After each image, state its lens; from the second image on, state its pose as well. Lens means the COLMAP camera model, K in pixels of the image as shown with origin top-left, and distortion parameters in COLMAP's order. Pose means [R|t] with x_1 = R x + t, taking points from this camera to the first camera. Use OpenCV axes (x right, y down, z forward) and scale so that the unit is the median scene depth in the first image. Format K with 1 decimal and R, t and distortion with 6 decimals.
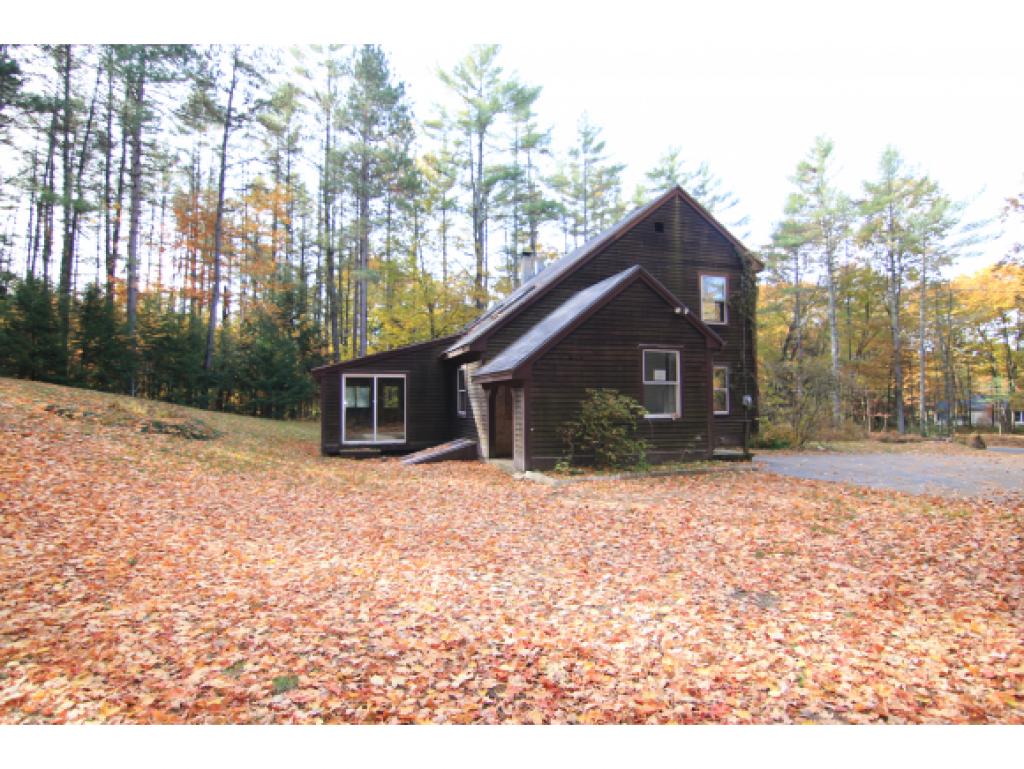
lens RADIAL K [[529.9, 0, 512.0], [0, 529.9, 384.5], [0, 0, 1]] dist [-0.000609, -0.000350]
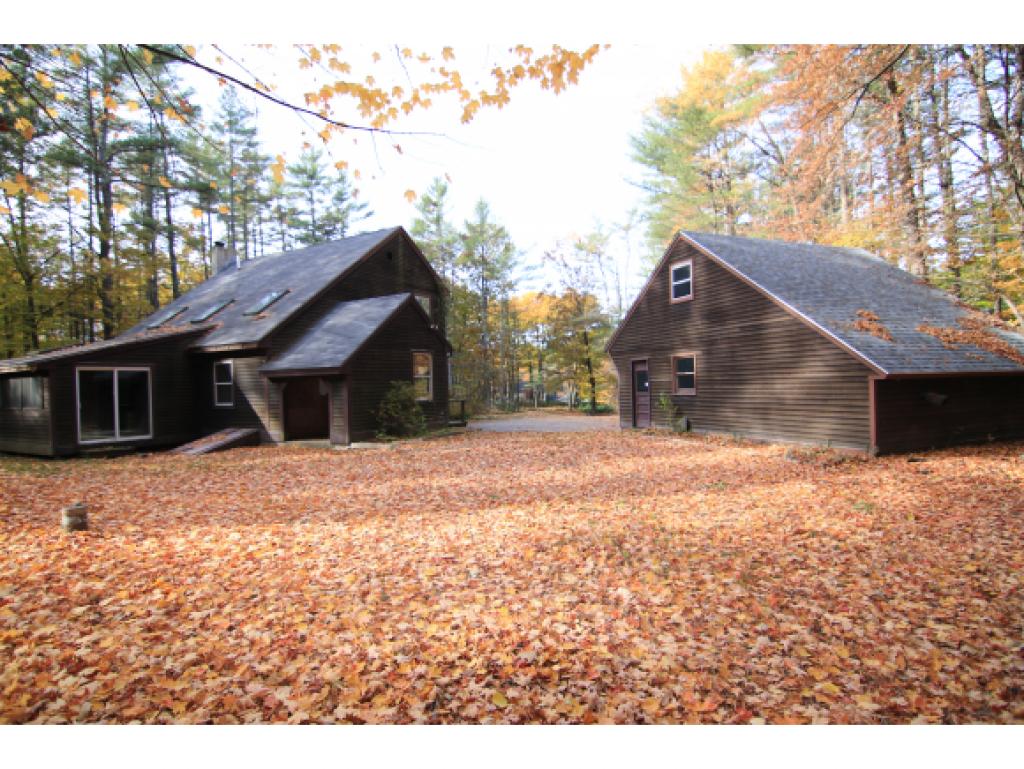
lens RADIAL K [[529.9, 0, 512.0], [0, 529.9, 384.5], [0, 0, 1]] dist [-0.000609, -0.000350]
pose [[0.742349, -0.017372, 0.669788, -0.351393], [0.004697, 0.999774, 0.020725, -0.004988], [-0.669997, -0.012239, 0.742263, -0.153978]]
